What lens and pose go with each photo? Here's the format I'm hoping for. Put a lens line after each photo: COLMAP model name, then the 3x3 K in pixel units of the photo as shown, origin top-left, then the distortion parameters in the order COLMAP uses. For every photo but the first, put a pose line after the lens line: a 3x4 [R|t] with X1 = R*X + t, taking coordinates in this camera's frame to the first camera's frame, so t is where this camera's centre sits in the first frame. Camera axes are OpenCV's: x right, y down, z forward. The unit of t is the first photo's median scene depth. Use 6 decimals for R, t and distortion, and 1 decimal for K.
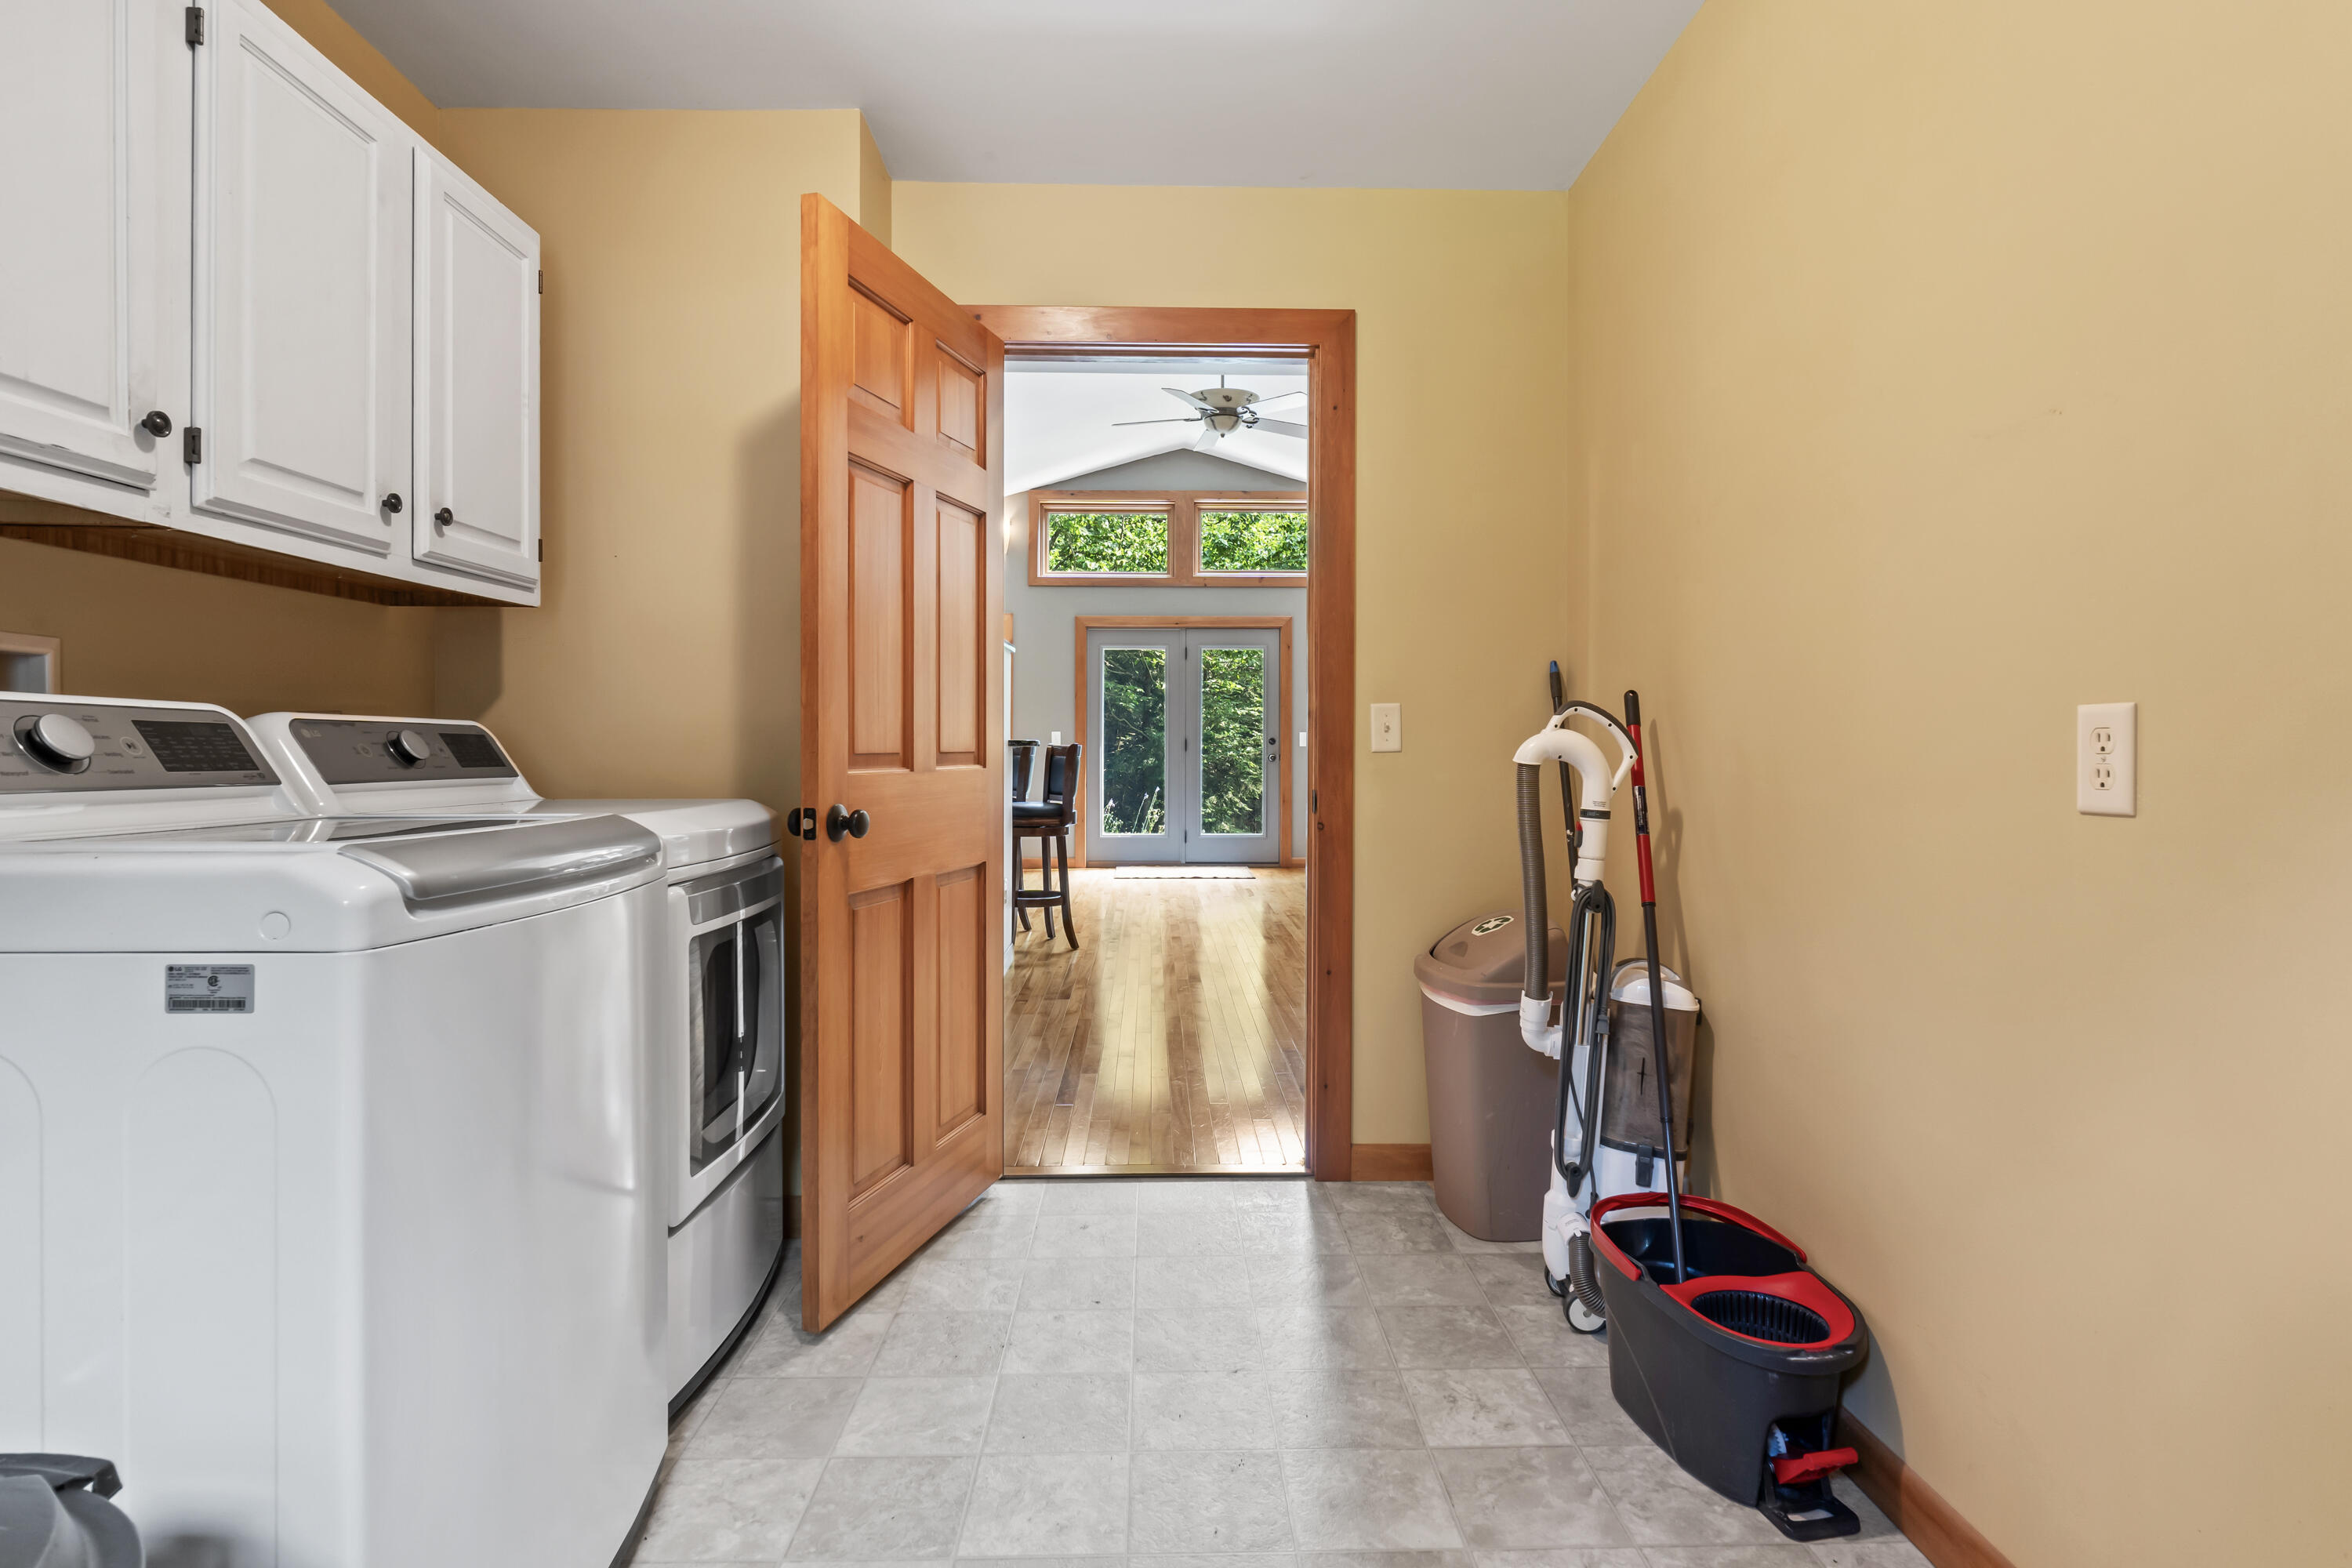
lens RADIAL K [[1130.9, 0, 1172.8], [0, 1130.9, 767.6], [0, 0, 1]] dist [-0.010419, -0.000810]
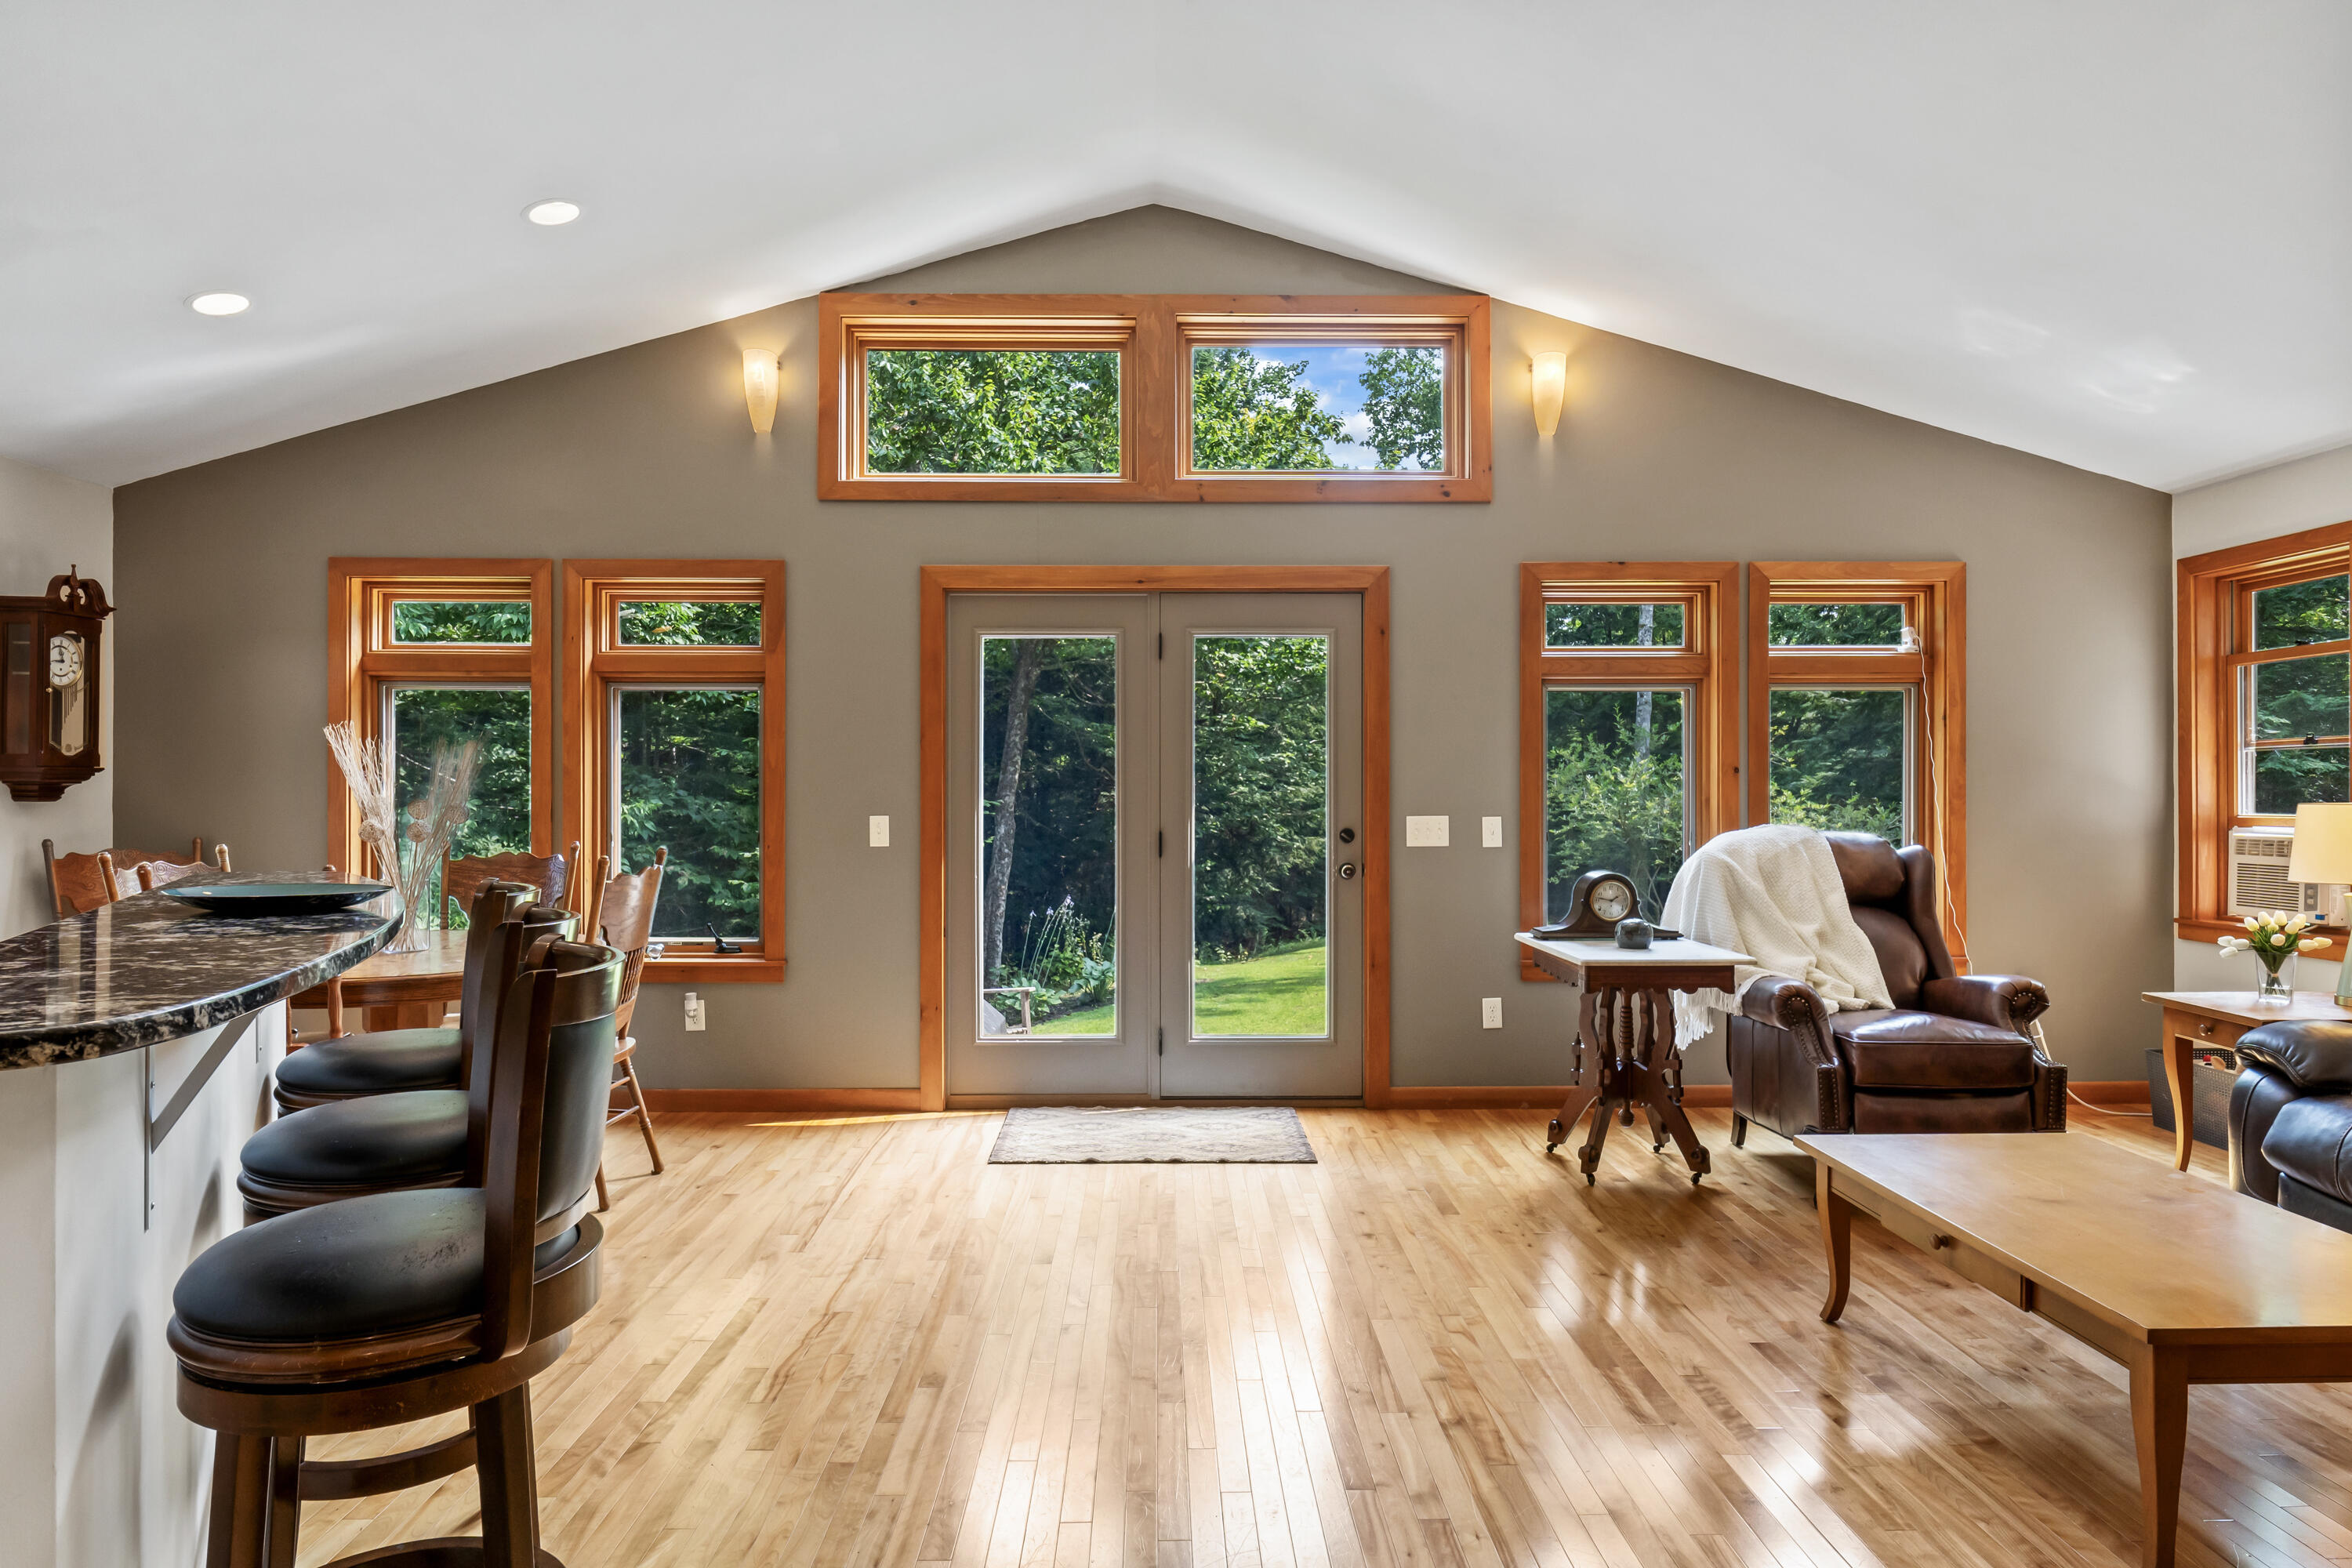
lens RADIAL K [[1380.4, 0, 1177.0], [0, 1380.4, 803.7], [0, 0, 1]] dist [-0.002541, -0.000556]
pose [[0.999997, -0.001890, -0.001517, 0.019281], [0.001868, 0.999893, -0.014474, -0.028284], [0.001545, 0.014471, 0.999894, 0.434640]]
